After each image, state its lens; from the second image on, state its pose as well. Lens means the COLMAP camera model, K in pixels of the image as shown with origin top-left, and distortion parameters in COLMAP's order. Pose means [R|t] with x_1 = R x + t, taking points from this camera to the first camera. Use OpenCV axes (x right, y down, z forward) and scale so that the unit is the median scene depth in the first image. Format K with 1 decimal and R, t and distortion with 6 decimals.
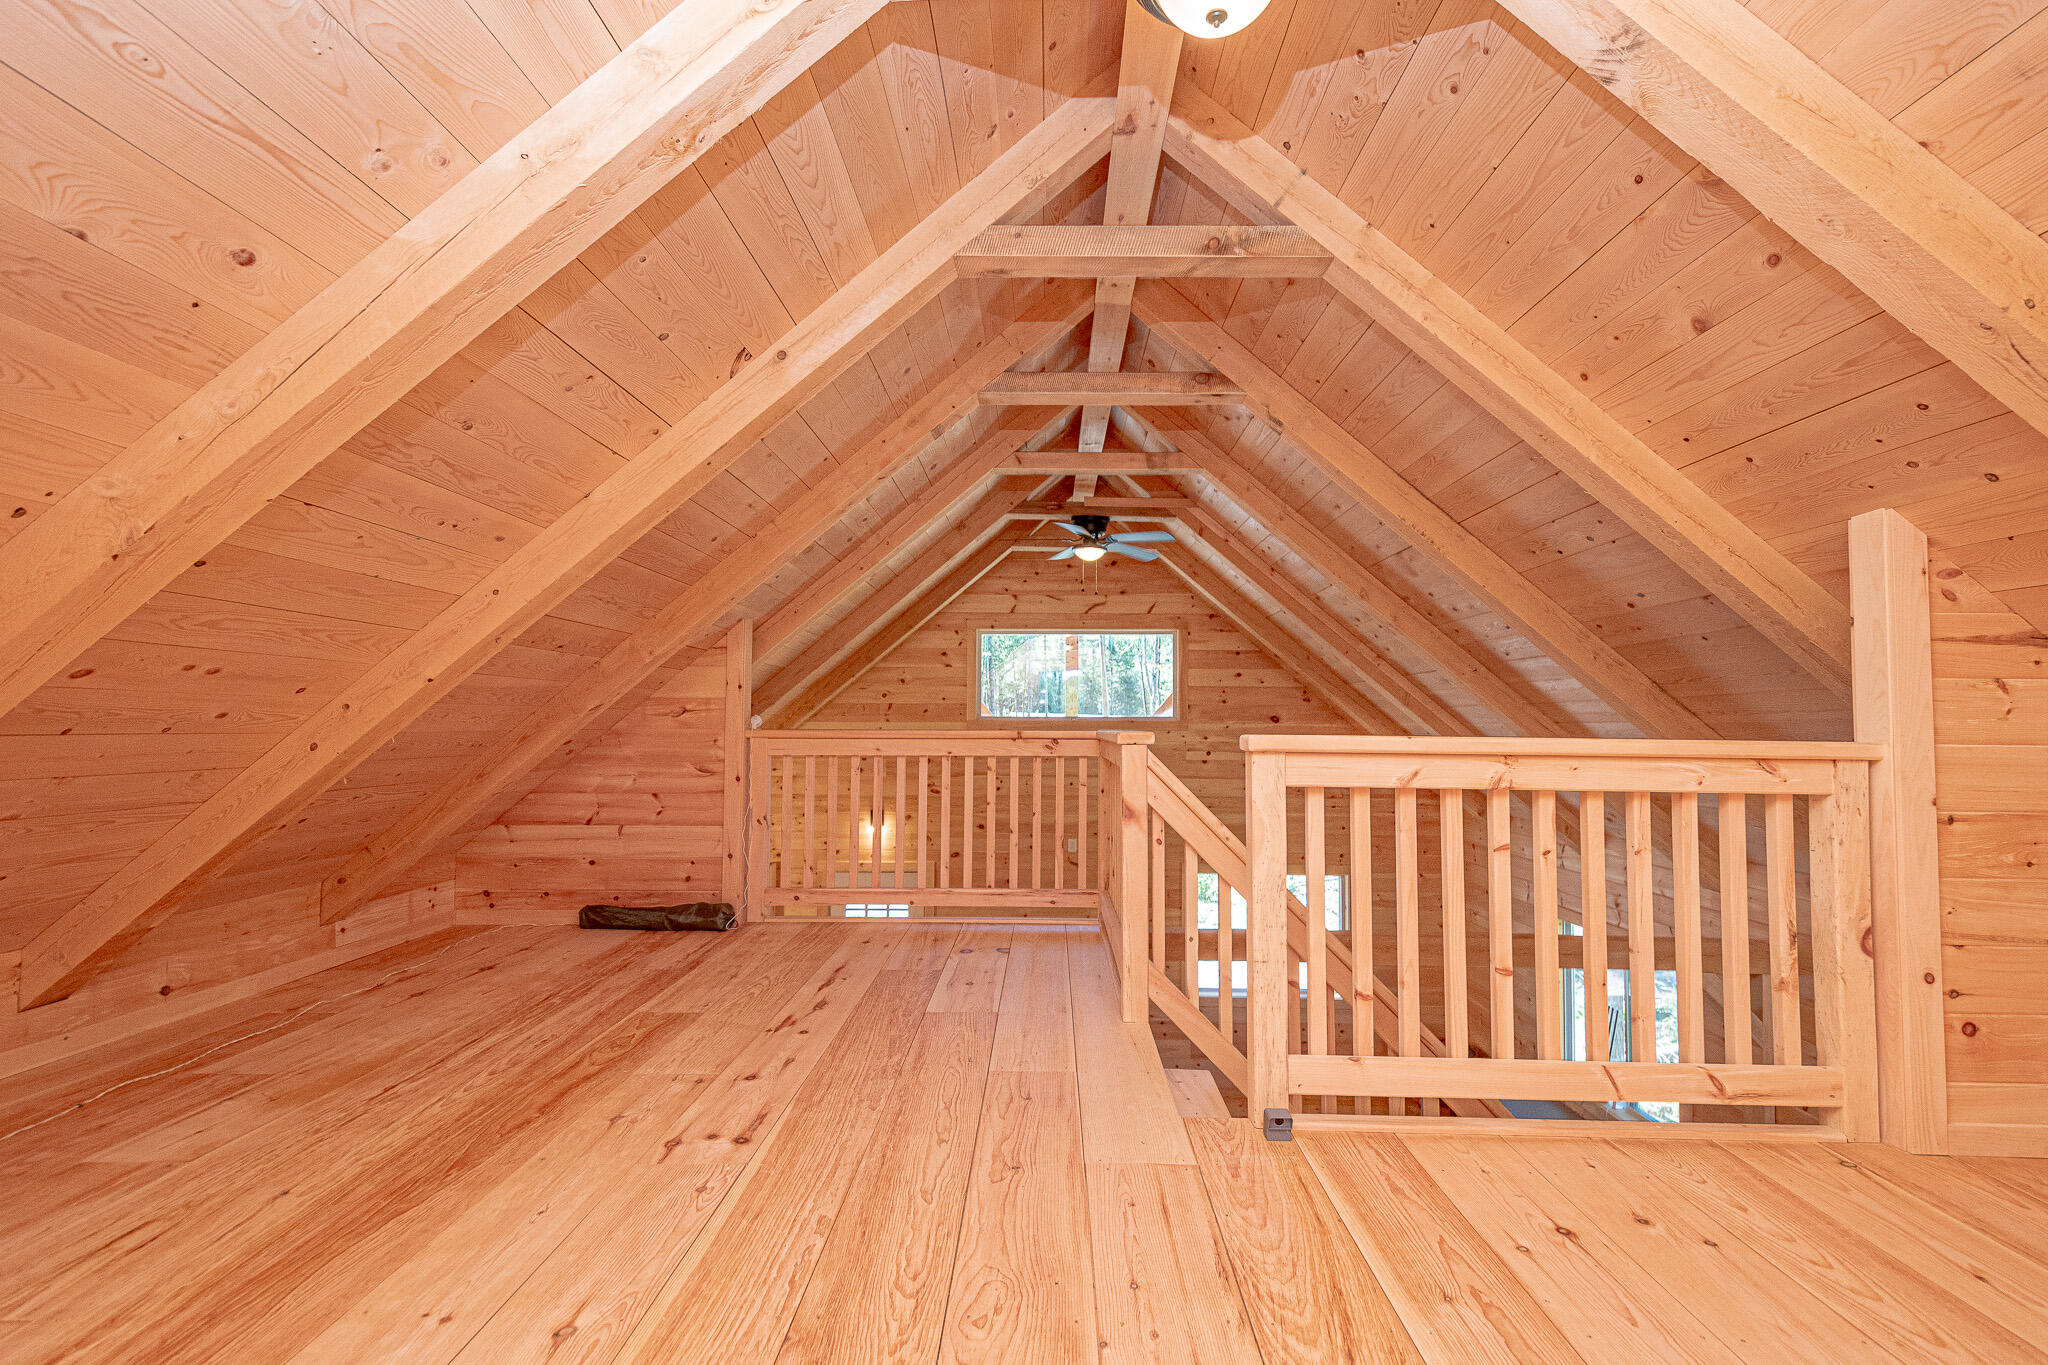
lens RADIAL K [[941.7, 0, 1035.2], [0, 941.7, 692.0], [0, 0, 1]] dist [0.025961, -0.012418]
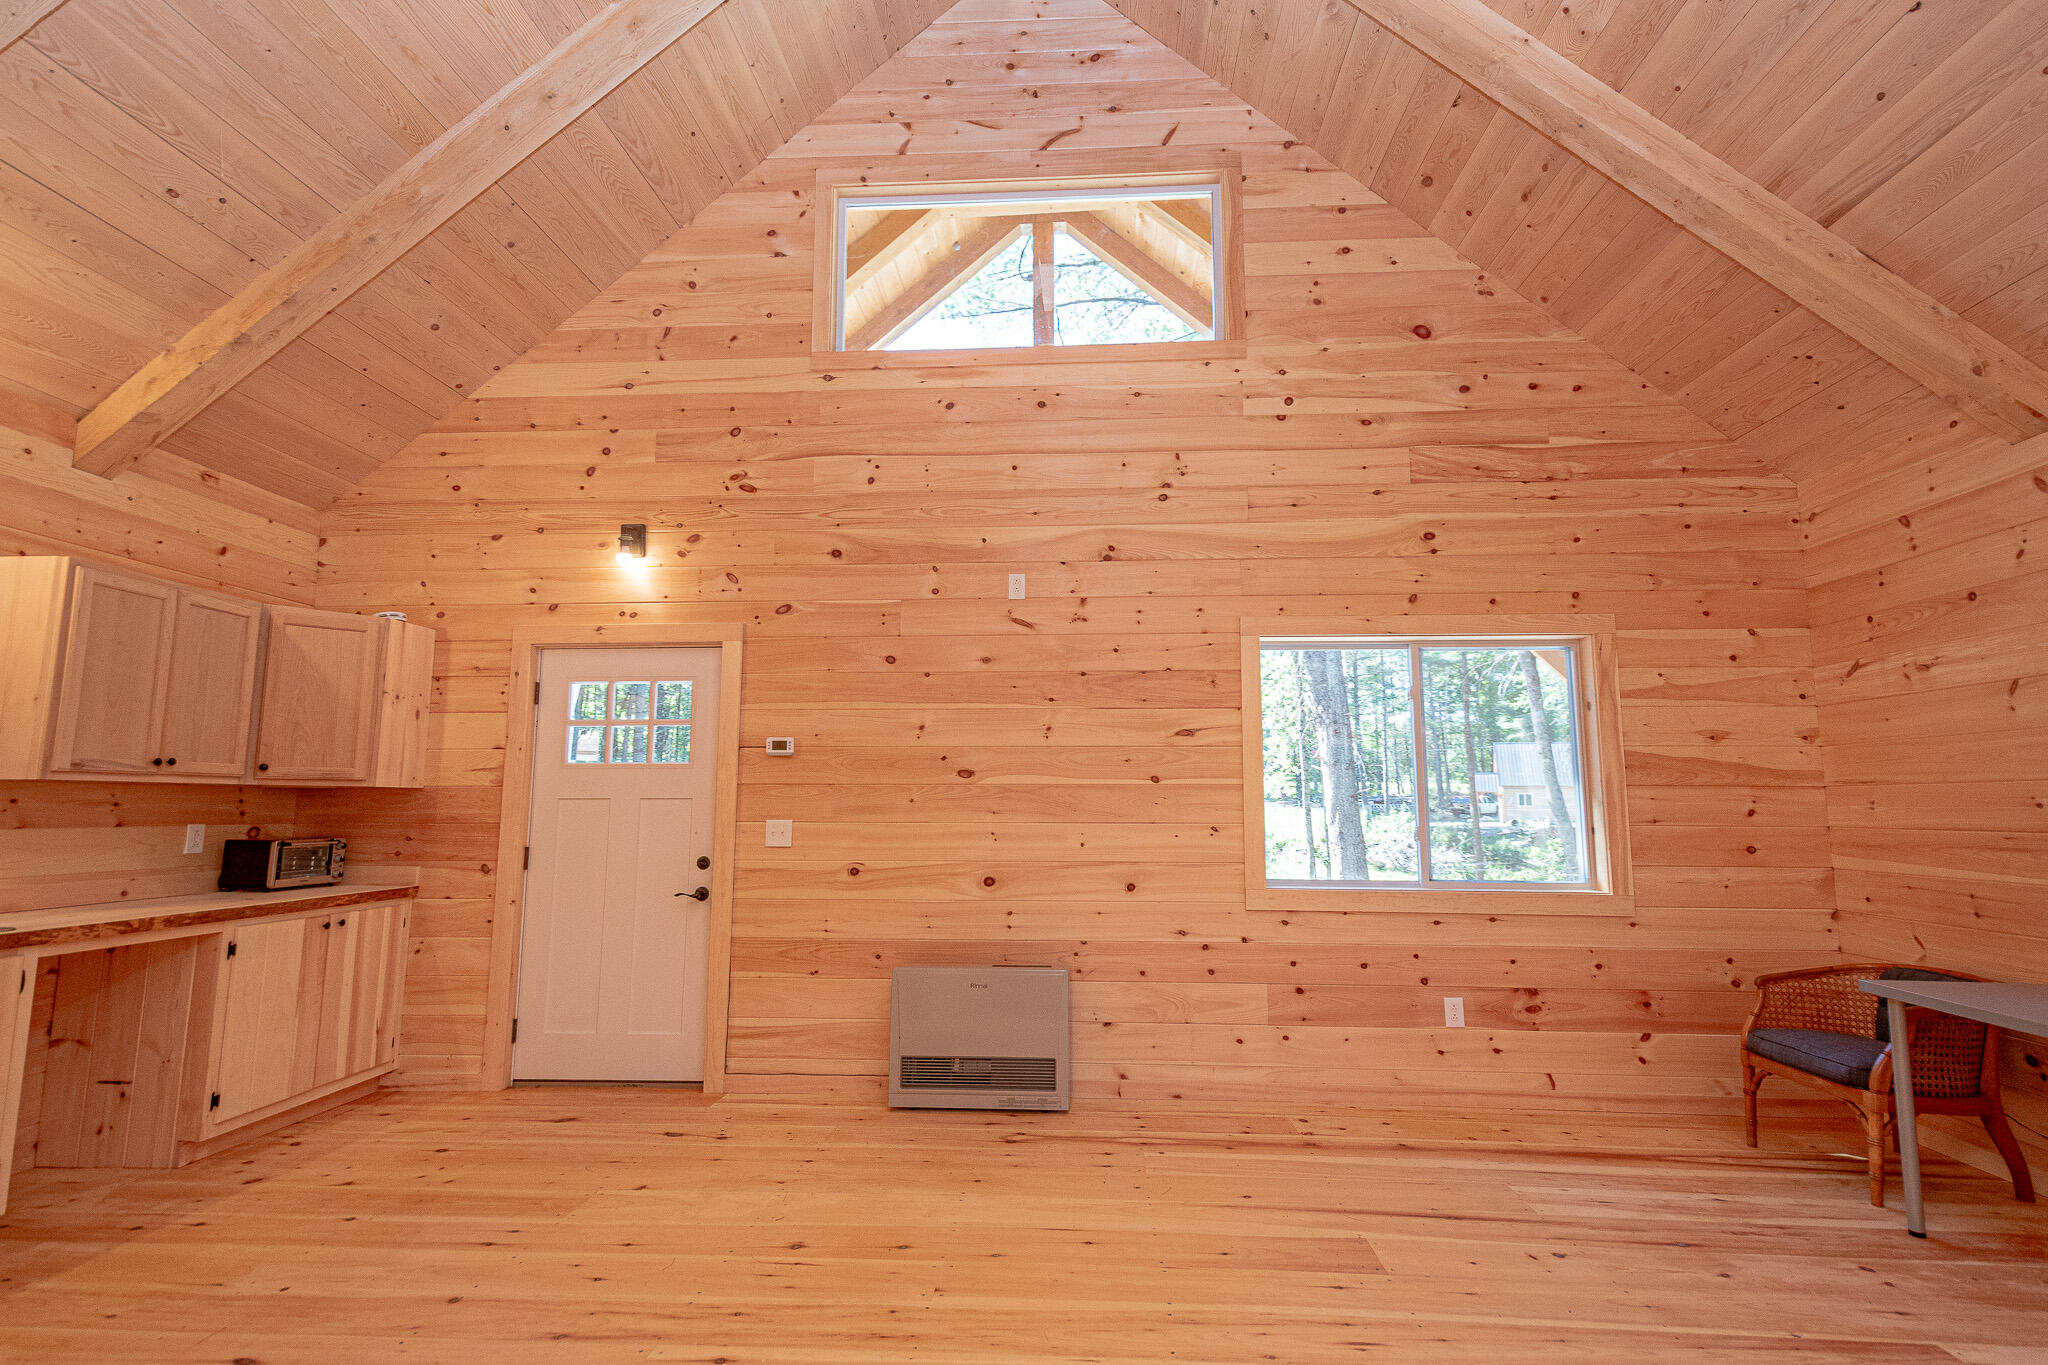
lens RADIAL K [[941.7, 0, 1035.2], [0, 941.7, 692.0], [0, 0, 1]] dist [0.025961, -0.012418]
pose [[0.999149, -0.007884, -0.040496, 0.171035], [0.004359, 0.996251, -0.086399, 0.646610], [0.041025, 0.086149, 0.995437, 1.265202]]
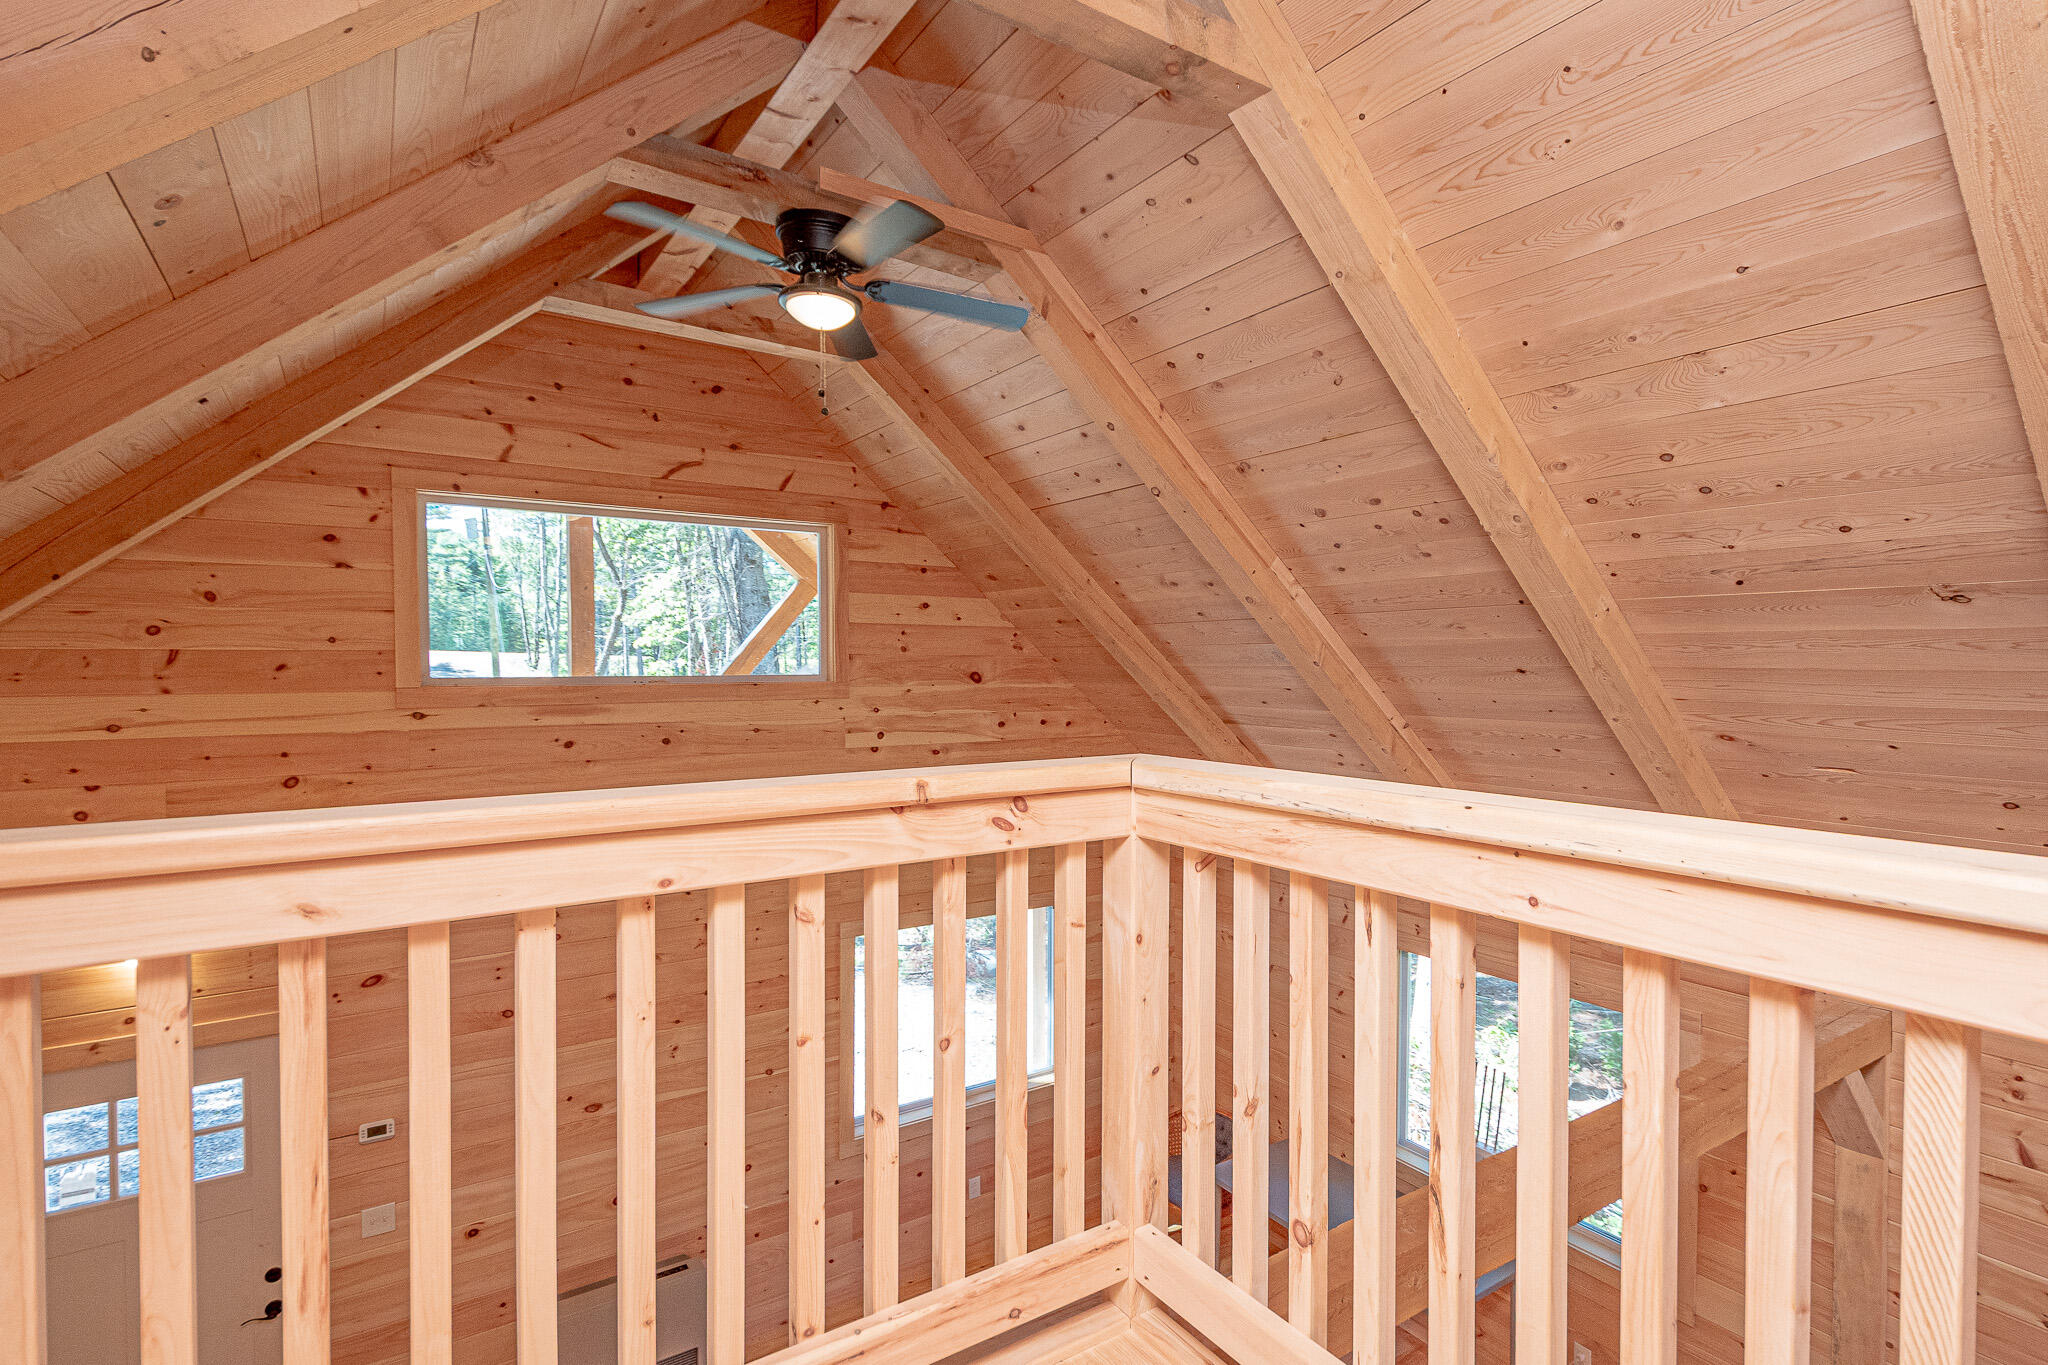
lens RADIAL K [[984.7, 0, 1043.0], [0, 984.7, 687.1], [0, 0, 1]] dist [0.000962, -0.001005]
pose [[0.818730, -0.018197, 0.573890, -0.223613], [-0.016438, 0.998345, 0.055108, -0.004400], [-0.573943, -0.054552, 0.817076, 1.069204]]
